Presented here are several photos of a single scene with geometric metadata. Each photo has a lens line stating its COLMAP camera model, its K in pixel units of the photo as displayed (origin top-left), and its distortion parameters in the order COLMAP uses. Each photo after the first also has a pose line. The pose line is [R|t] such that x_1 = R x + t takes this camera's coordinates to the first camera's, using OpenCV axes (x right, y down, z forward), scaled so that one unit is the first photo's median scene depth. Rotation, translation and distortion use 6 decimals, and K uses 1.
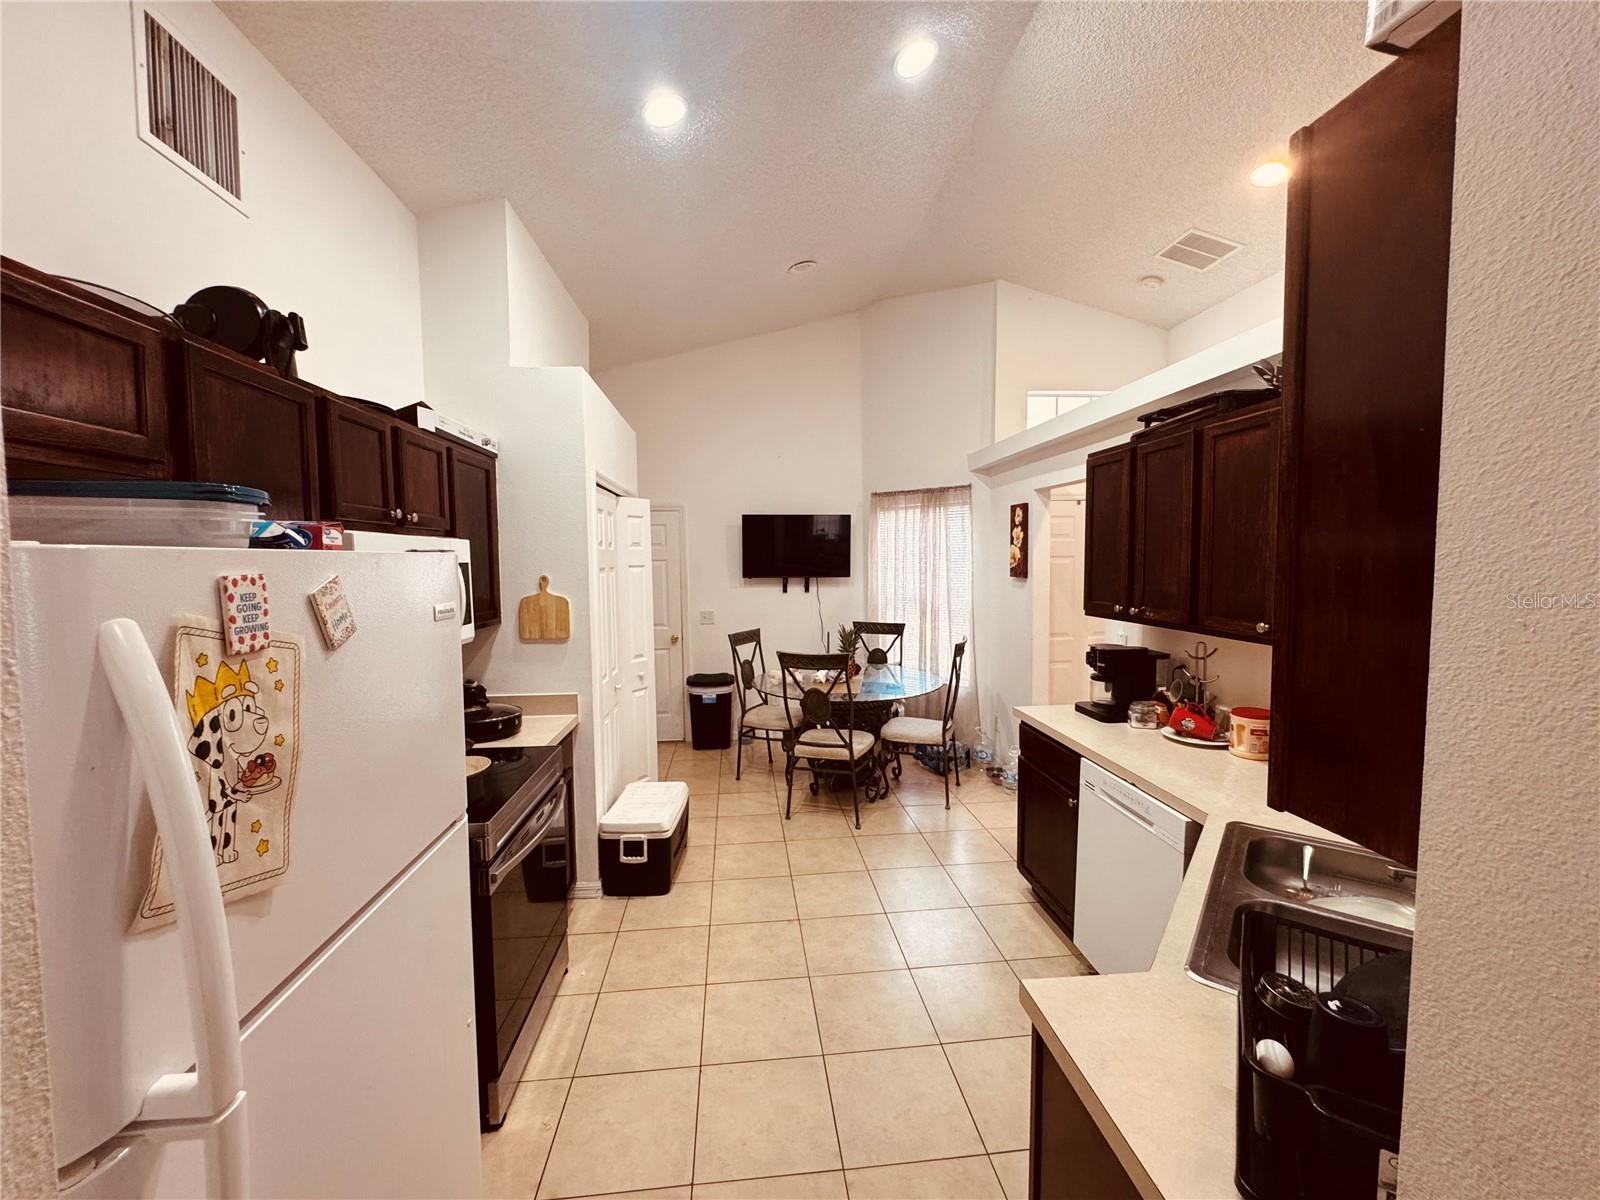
lens RADIAL K [[635.0, 0, 800.0], [0, 635.0, 600.0], [0, 0, 1]] dist [-0.001658, 0.009555]
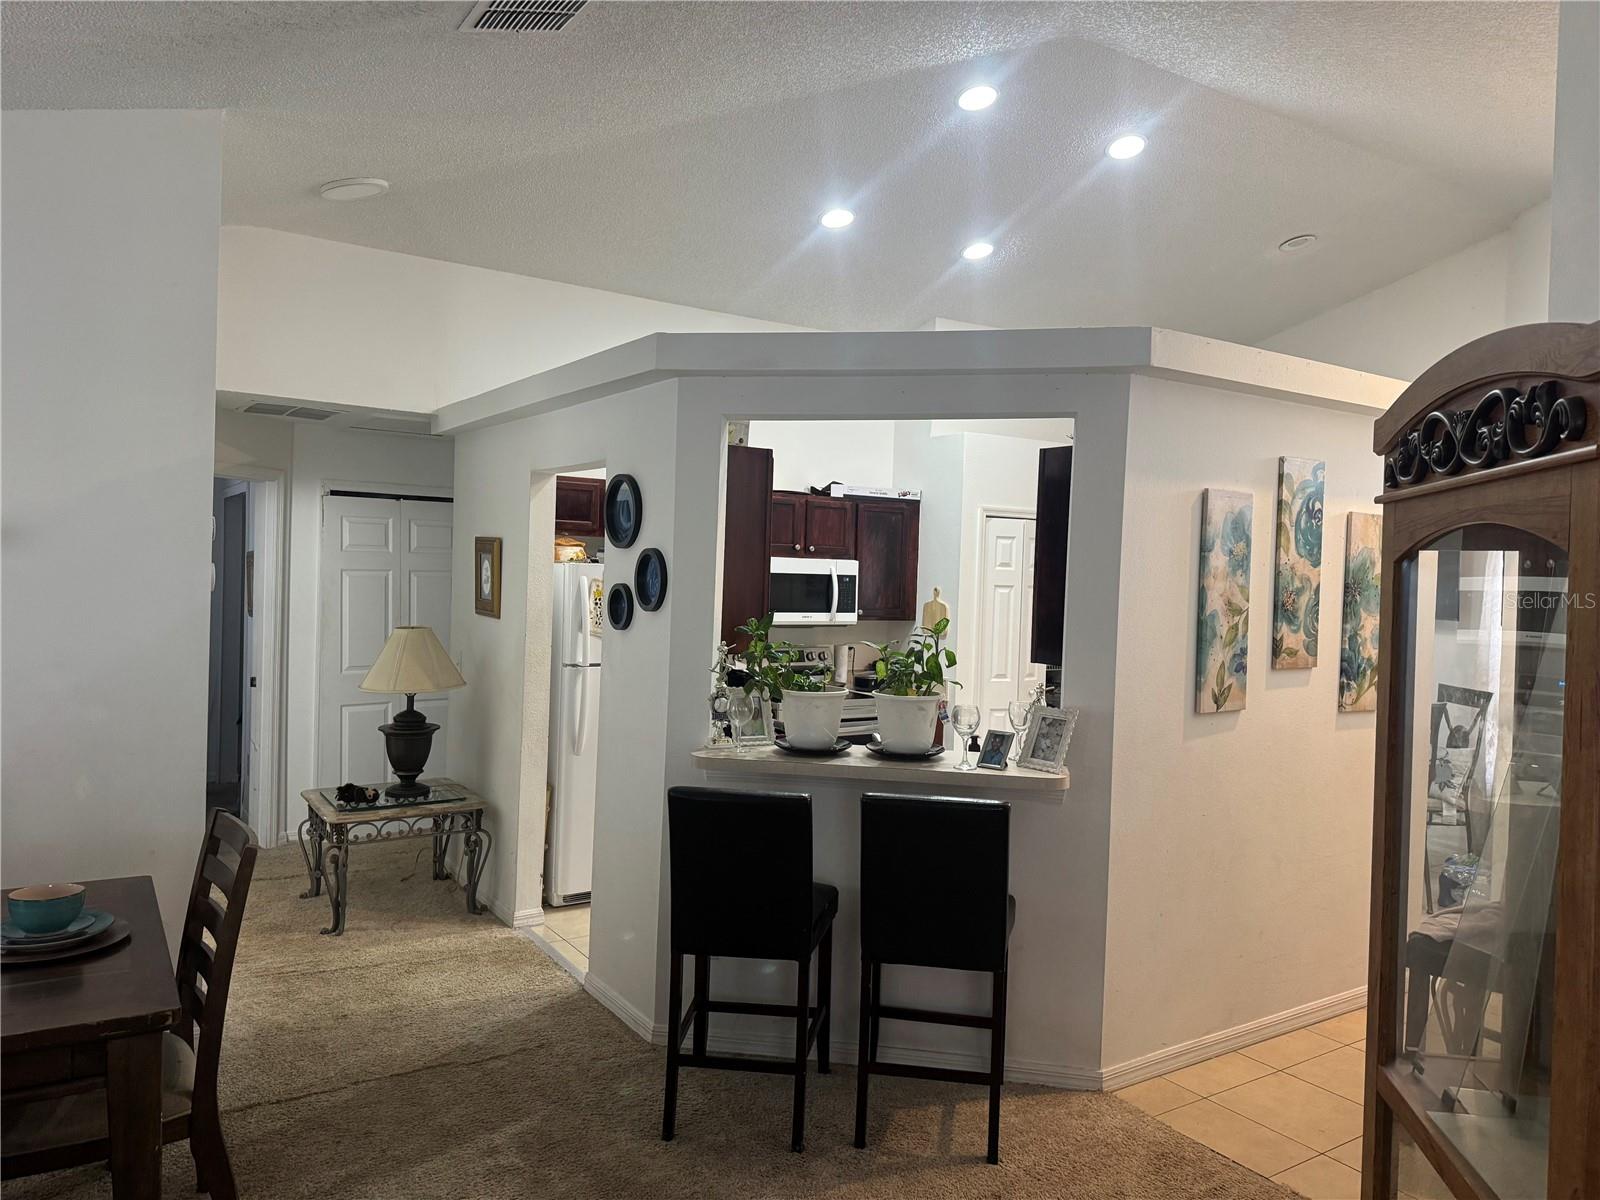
lens RADIAL K [[1023.1, 0, 800.0], [0, 1023.1, 600.0], [0, 0, 1]] dist [0.000368, 0.000002]
pose [[0.423525, 0.041273, -0.904944, 1.778558], [-0.091627, 0.995790, 0.002534, 0.010183], [0.901238, 0.081844, 0.425524, -0.235823]]
